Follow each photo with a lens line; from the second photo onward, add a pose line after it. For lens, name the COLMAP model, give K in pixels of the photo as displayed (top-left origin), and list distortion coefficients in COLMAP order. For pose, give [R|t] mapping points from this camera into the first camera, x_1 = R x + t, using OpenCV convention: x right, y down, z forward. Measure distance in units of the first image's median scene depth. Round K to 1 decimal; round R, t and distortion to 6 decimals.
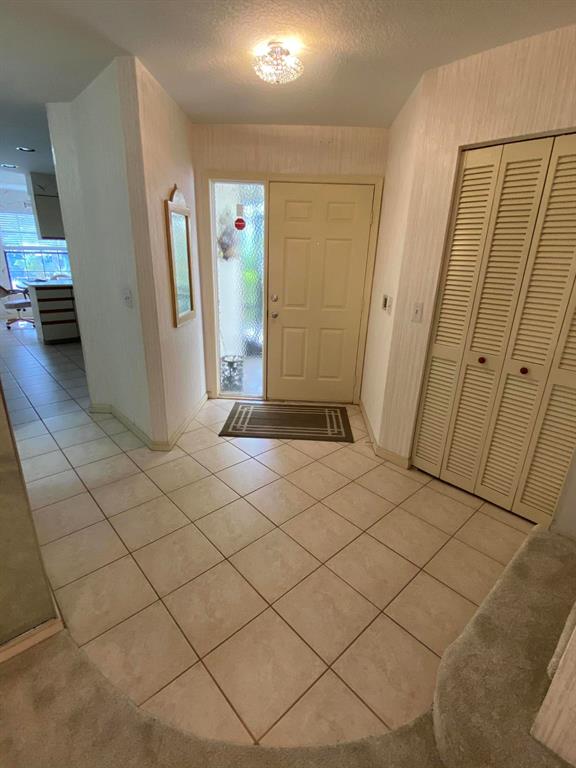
lens RADIAL K [[373.2, 0, 291.0], [0, 373.2, 382.8], [0, 0, 1]] dist [0.020434, -0.000350]
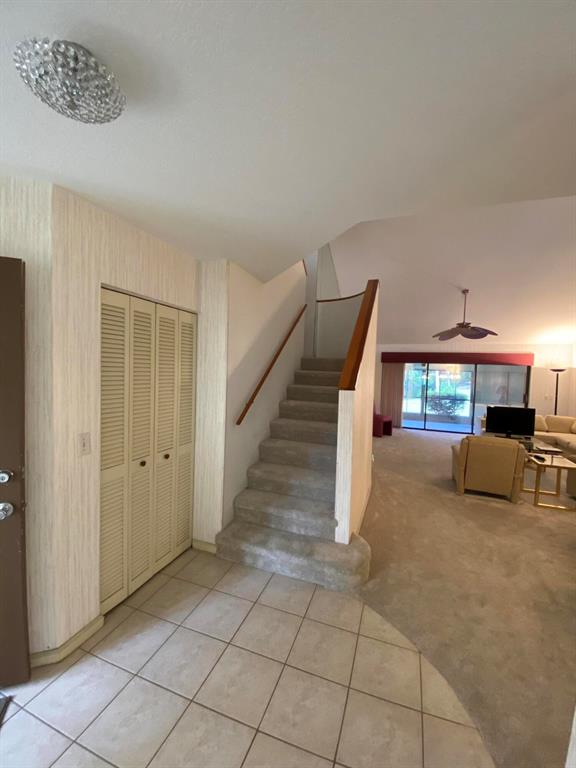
lens RADIAL K [[308.8, 0, 288.0], [0, 308.8, 384.0], [0, 0, 1]] dist [0.031602, -0.033187]
pose [[-0.453152, -0.083245, 0.887538, -0.370817], [0.254793, 0.942000, 0.218443, -0.267999], [-0.854245, 0.325126, -0.405658, 0.639482]]
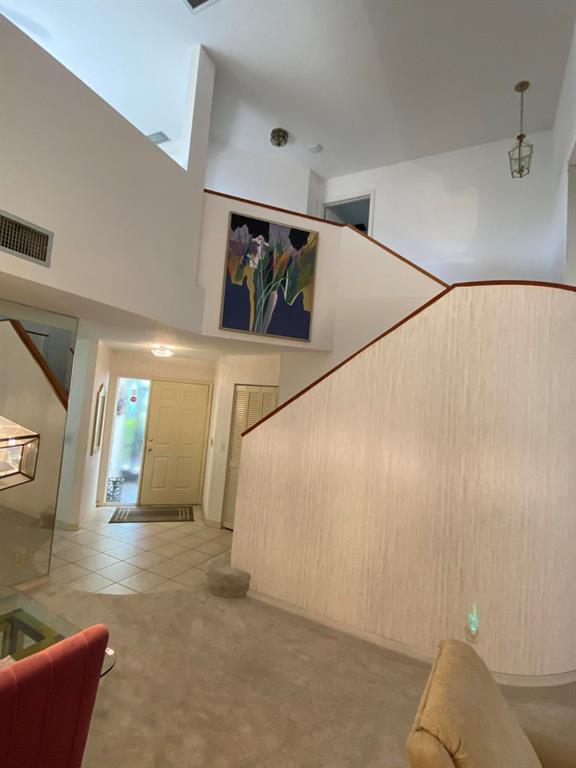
lens RADIAL K [[373.2, 0, 291.0], [0, 373.2, 382.8], [0, 0, 1]] dist [0.020434, -0.000350]
pose [[0.943456, 0.060853, 0.325864, -0.013283], [0.063030, 0.932143, -0.356561, 0.199421], [-0.325450, 0.356939, 0.875601, -0.875931]]
